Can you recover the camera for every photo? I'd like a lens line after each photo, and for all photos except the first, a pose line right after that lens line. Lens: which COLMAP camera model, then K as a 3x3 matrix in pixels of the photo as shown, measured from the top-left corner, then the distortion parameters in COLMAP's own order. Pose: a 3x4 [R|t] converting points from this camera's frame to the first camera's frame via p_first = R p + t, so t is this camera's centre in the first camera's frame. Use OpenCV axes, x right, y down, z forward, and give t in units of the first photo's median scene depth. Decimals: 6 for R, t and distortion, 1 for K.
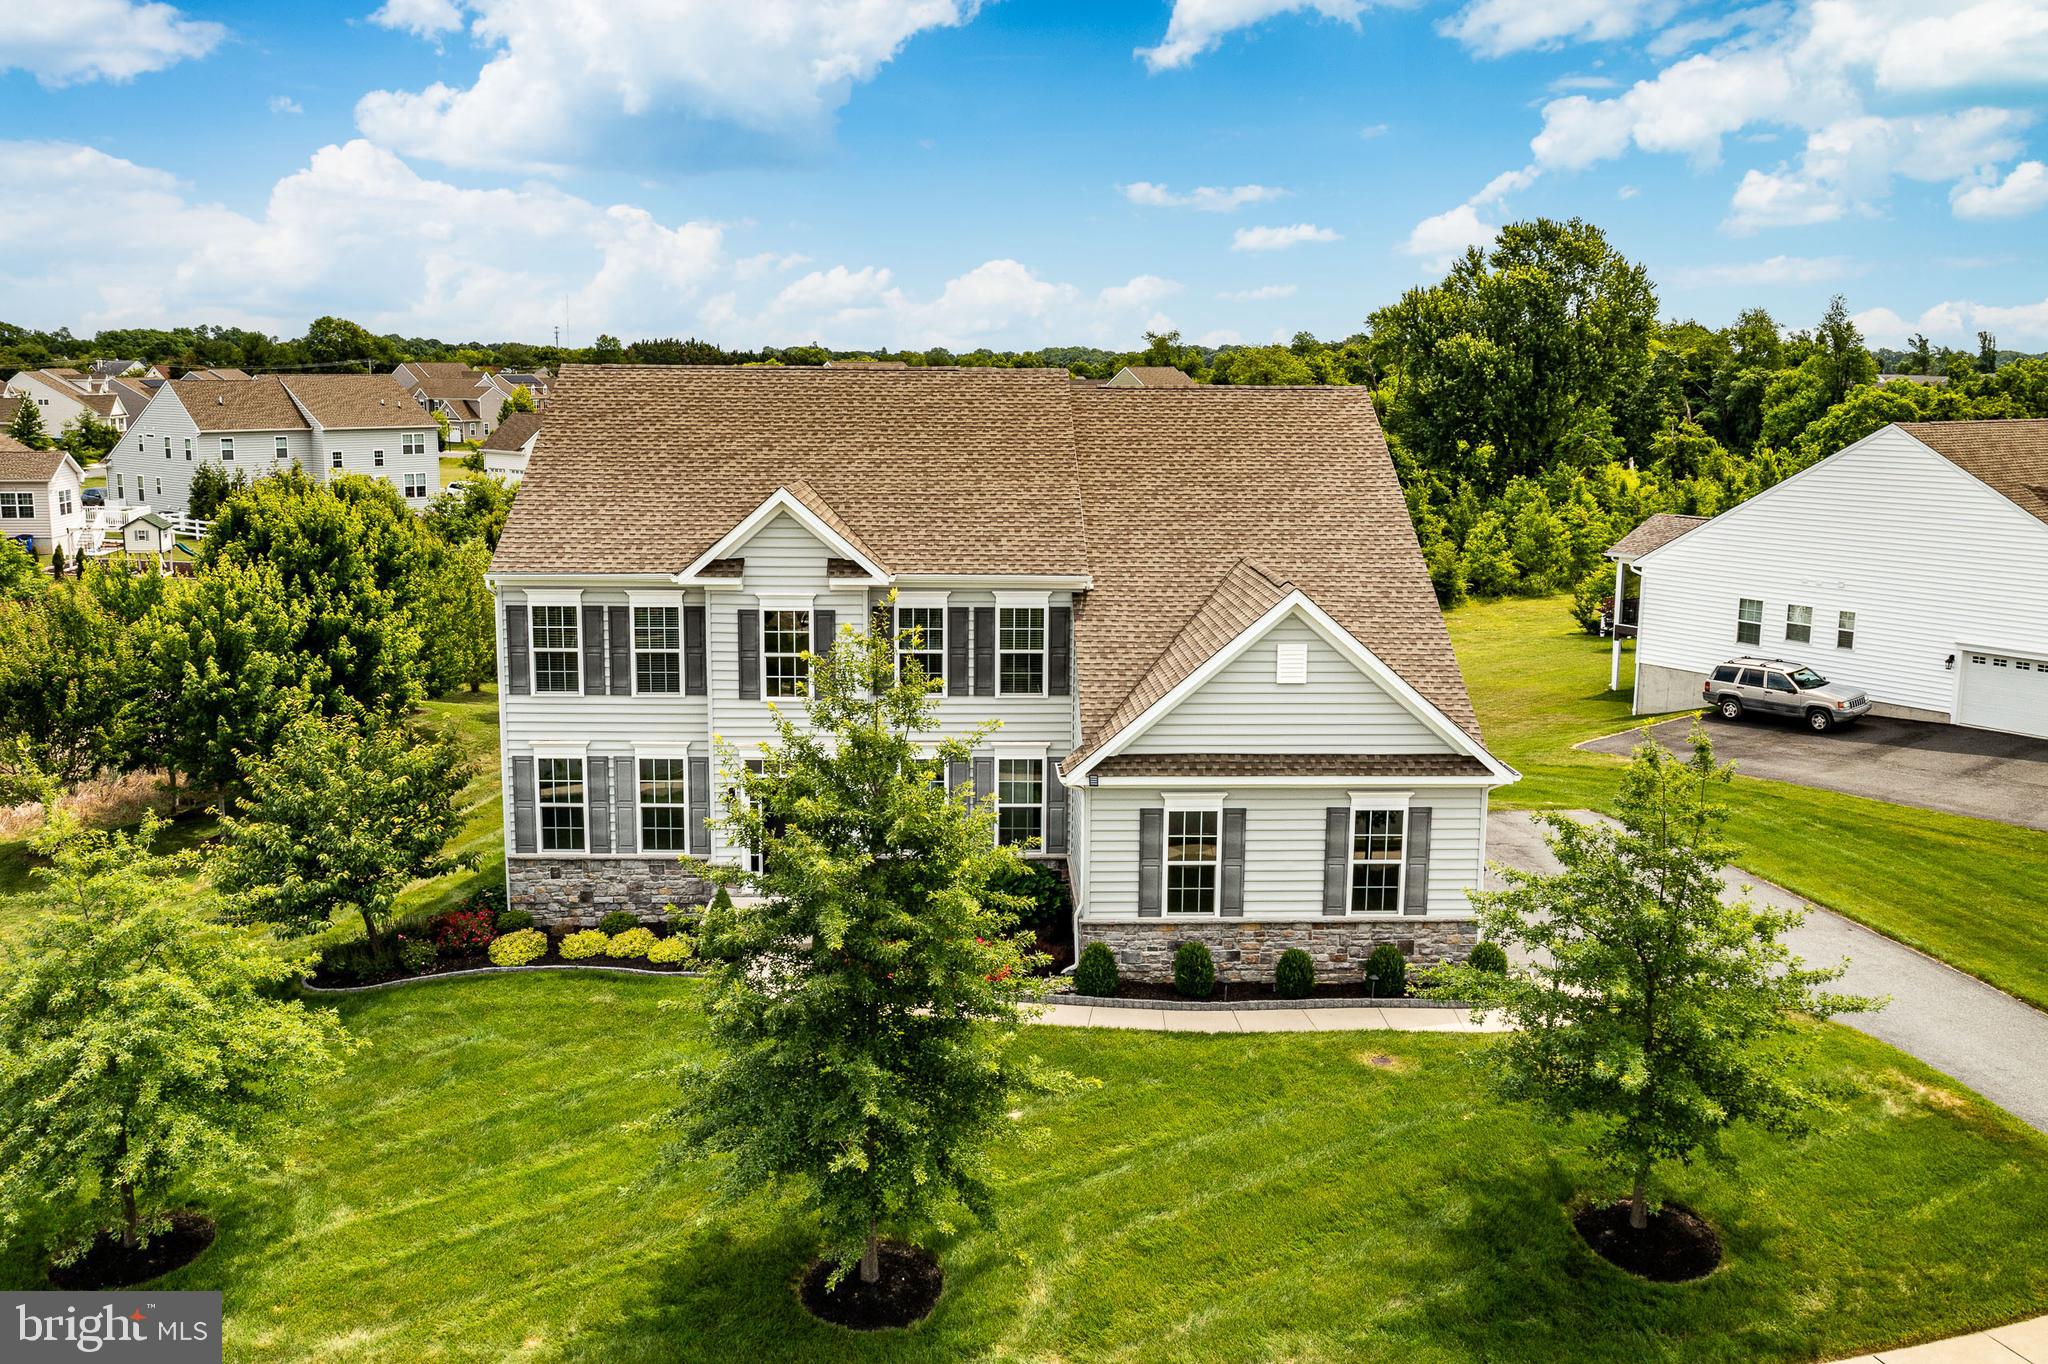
lens RADIAL K [[1705.9, 0, 1019.8], [0, 1705.9, 630.7], [0, 0, 1]] dist [-0.013658, -0.003478]
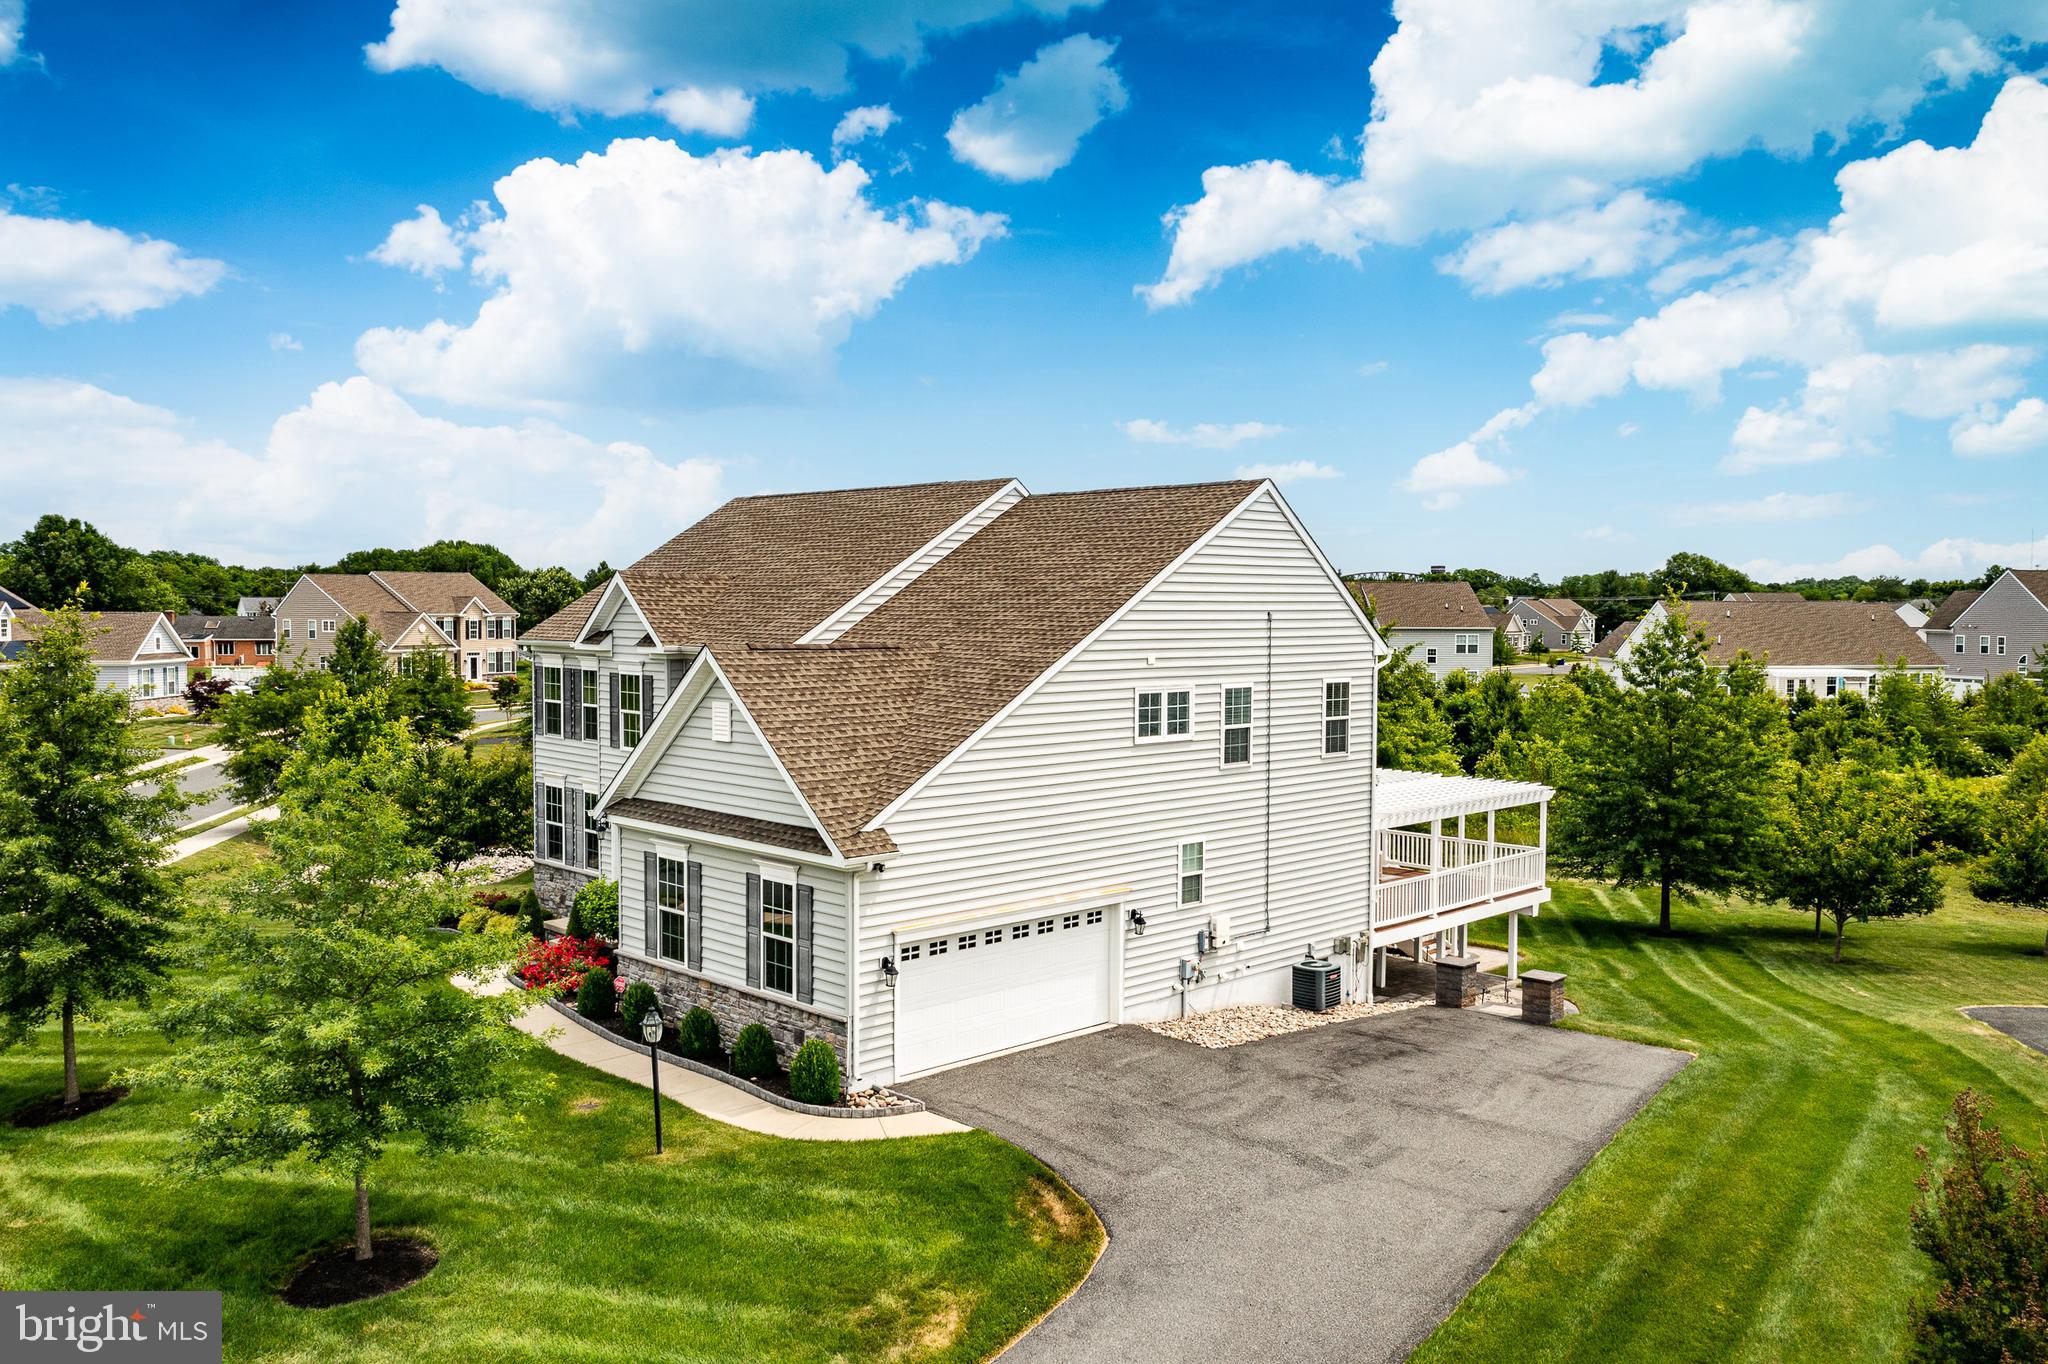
lens RADIAL K [[1620.4, 0, 1024.0], [0, 1620.4, 682.0], [0, 0, 1]] dist [-0.008234, -0.000777]
pose [[0.673435, 0.032040, -0.738552, 0.875935], [-0.112592, 0.991850, -0.059636, 0.029559], [0.730622, 0.123315, 0.671554, 0.430682]]
